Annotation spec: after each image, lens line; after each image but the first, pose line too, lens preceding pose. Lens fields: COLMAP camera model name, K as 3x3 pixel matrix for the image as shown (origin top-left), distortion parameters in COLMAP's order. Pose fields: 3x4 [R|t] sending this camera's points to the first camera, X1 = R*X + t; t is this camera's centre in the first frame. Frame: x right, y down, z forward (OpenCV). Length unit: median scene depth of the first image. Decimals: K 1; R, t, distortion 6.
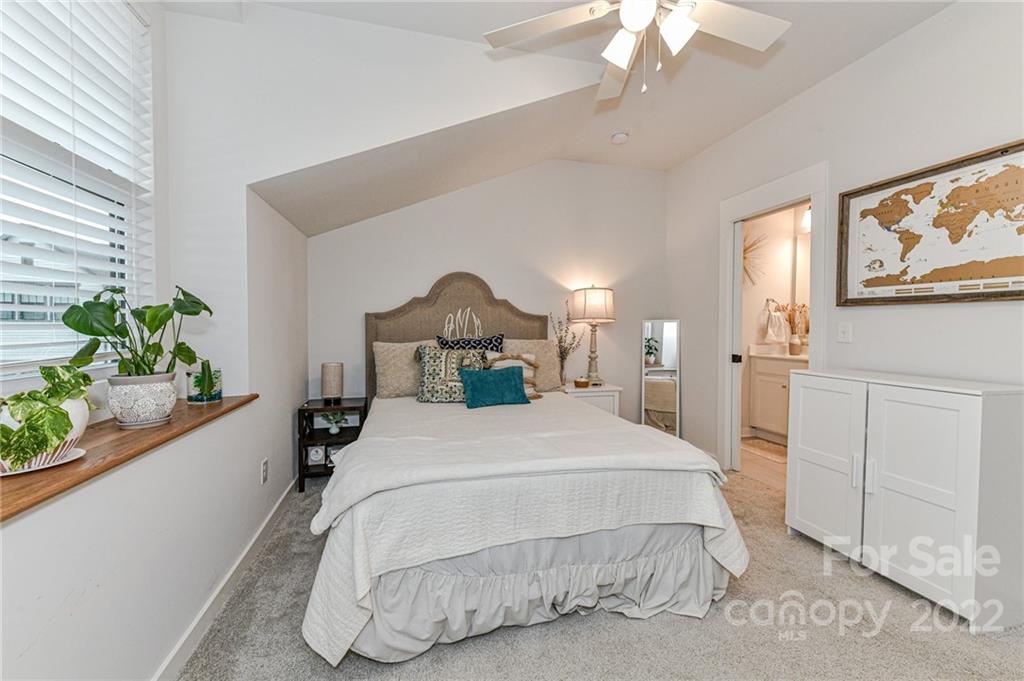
lens RADIAL K [[402.4, 0, 508.9], [0, 402.4, 336.9], [0, 0, 1]] dist [0.001053, -0.000202]
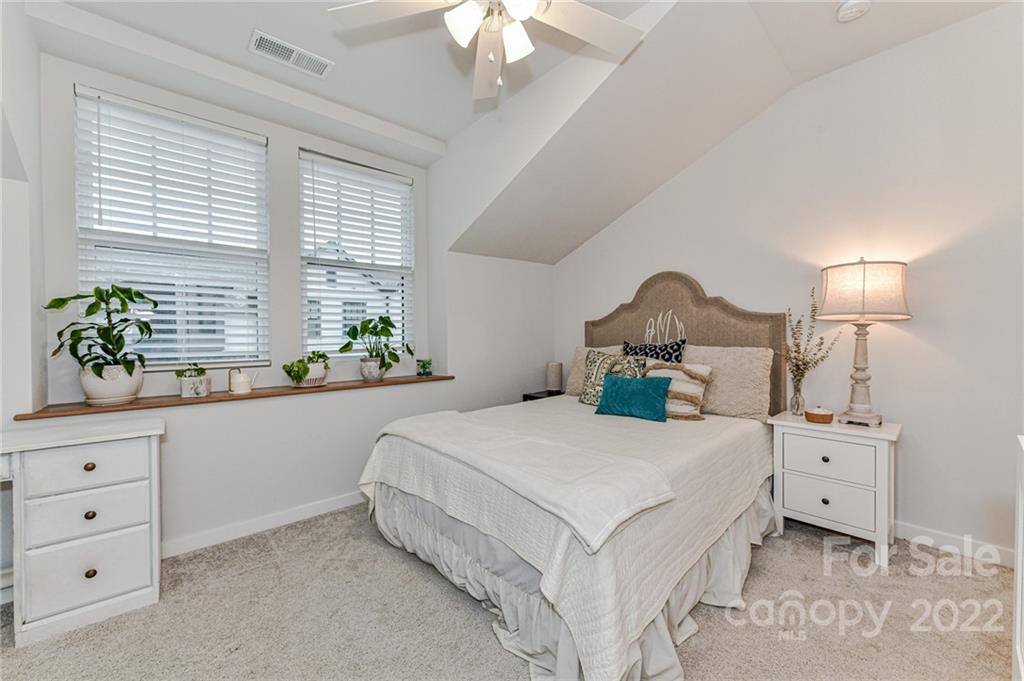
lens RADIAL K [[402.4, 0, 508.9], [0, 402.4, 336.9], [0, 0, 1]] dist [0.001053, -0.000202]
pose [[0.457433, -0.006236, -0.889222, 0.551874], [-0.008646, 0.999897, -0.011460, 0.000484], [0.889202, 0.012930, 0.457332, 0.278974]]
